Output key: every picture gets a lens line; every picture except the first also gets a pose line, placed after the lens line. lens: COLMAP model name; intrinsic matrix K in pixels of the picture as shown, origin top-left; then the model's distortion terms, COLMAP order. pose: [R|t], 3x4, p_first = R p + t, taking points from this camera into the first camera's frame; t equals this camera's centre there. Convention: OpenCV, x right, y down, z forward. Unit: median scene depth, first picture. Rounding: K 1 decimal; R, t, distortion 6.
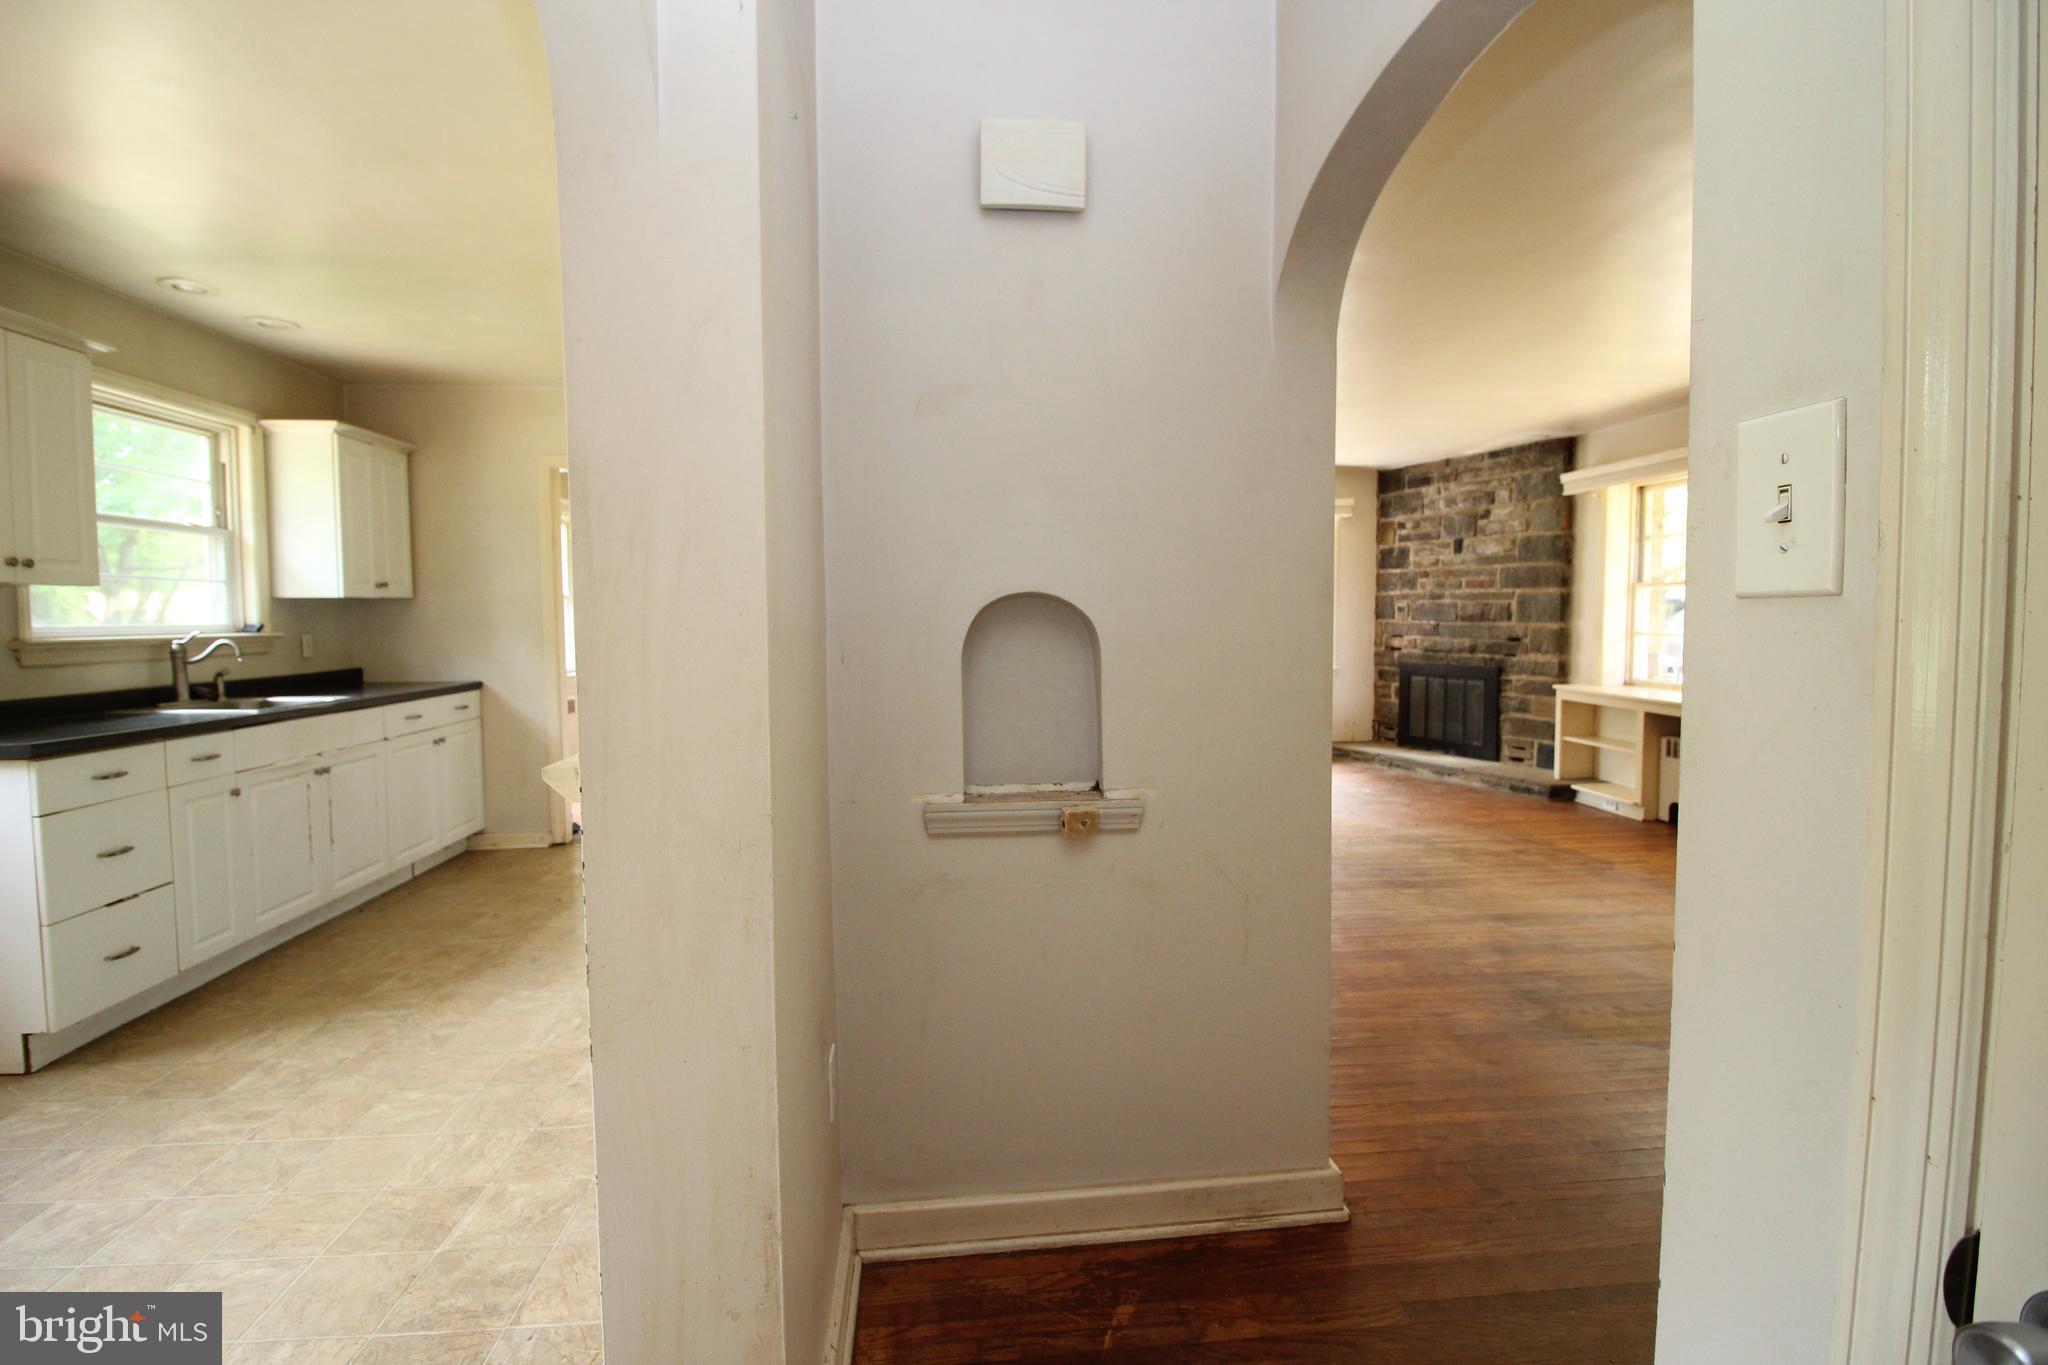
lens RADIAL K [[963.1, 0, 1023.9], [0, 963.1, 676.4], [0, 0, 1]] dist [-0.018057, -0.000651]
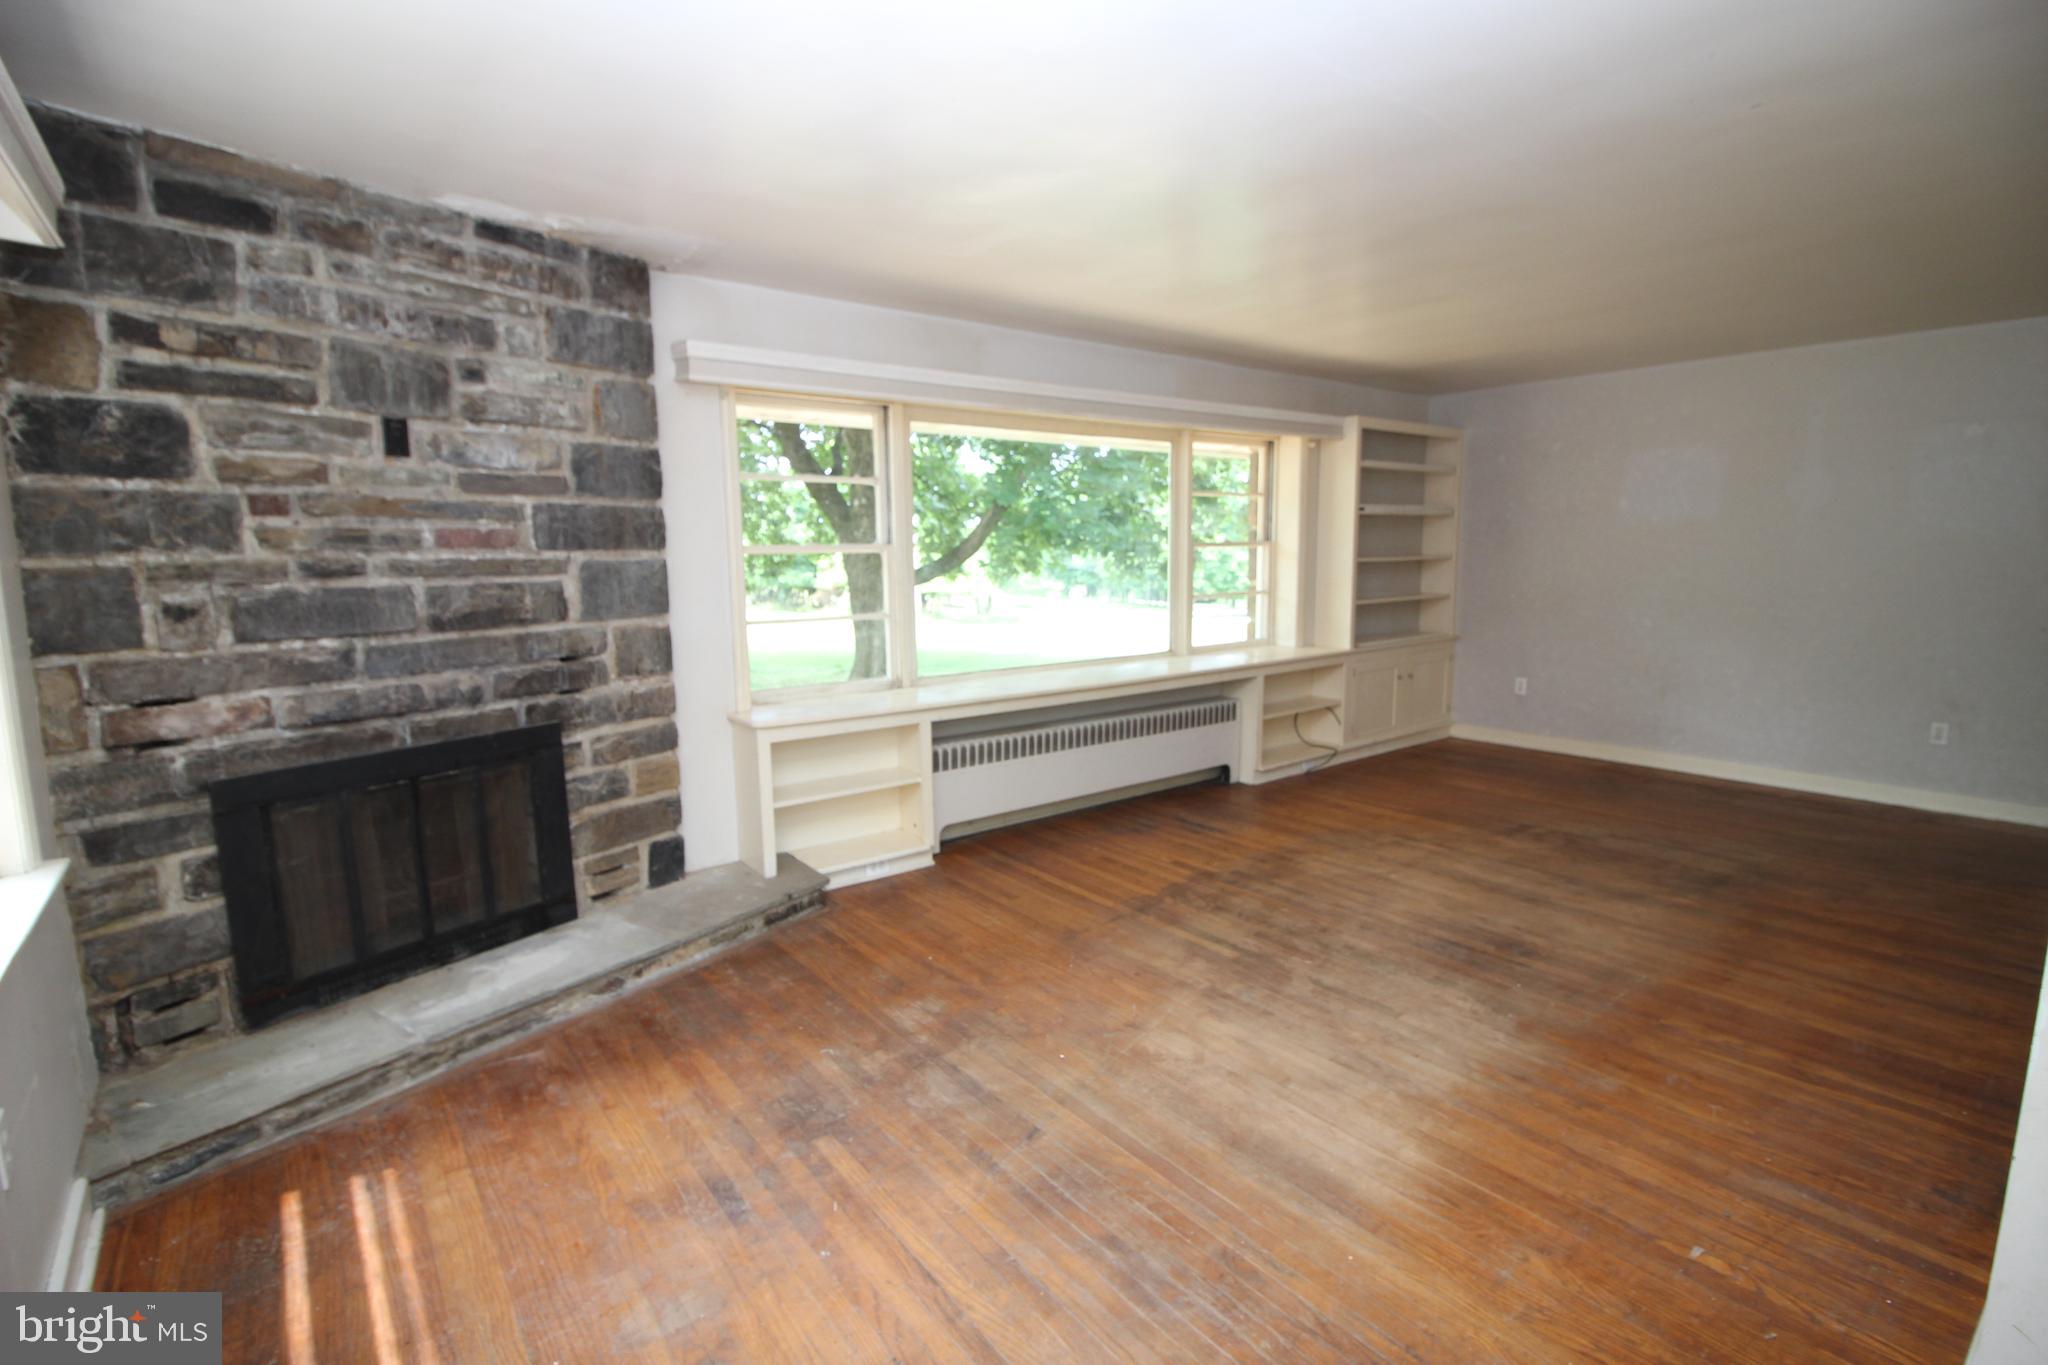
lens RADIAL K [[963.1, 0, 1022.8], [0, 963.1, 680.9], [0, 0, 1]] dist [-0.018057, -0.000651]
pose [[-0.532281, -0.110197, 0.839365, -0.009041], [0.065343, 0.983186, 0.170516, -0.091460], [-0.844042, 0.145609, -0.516131, 1.029185]]
